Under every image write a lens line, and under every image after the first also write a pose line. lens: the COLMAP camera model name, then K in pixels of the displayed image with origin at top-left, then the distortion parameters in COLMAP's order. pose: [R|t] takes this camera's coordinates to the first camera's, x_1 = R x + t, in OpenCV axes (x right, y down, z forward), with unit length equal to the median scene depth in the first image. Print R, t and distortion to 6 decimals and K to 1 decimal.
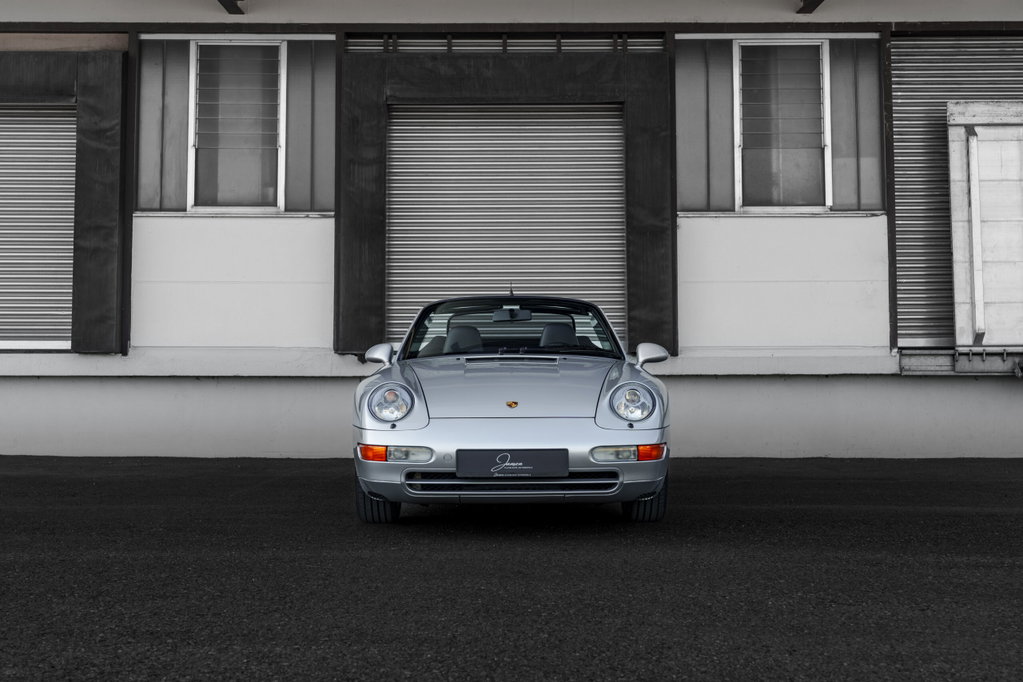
lens RADIAL K [[1168.1, 0, 508.2], [0, 1168.1, 312.2], [0, 0, 1]] dist [0.003743, 0.000000]
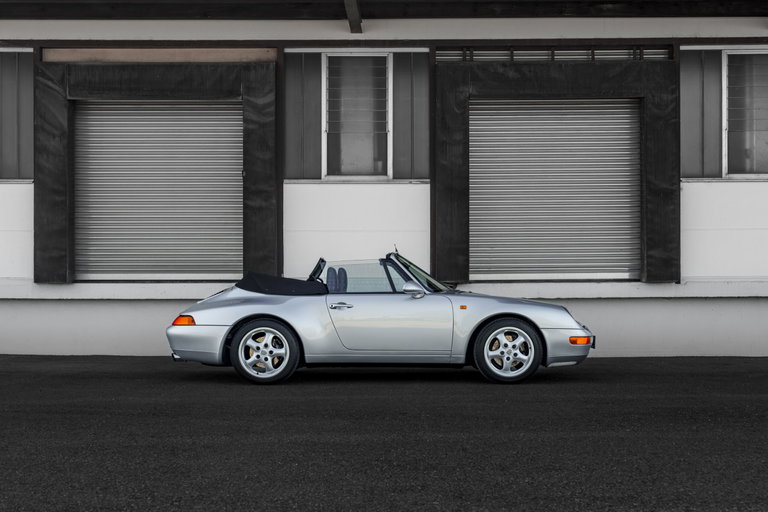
lens RADIAL K [[842.2, 0, 390.2], [0, 842.2, 304.0], [0, 0, 1]] dist [0.004713, 0.000000]
pose [[0.999928, -0.001756, -0.011836, -0.184410], [0.002476, 0.998129, 0.061086, 0.000033], [0.011706, -0.061111, 0.998062, 0.001858]]
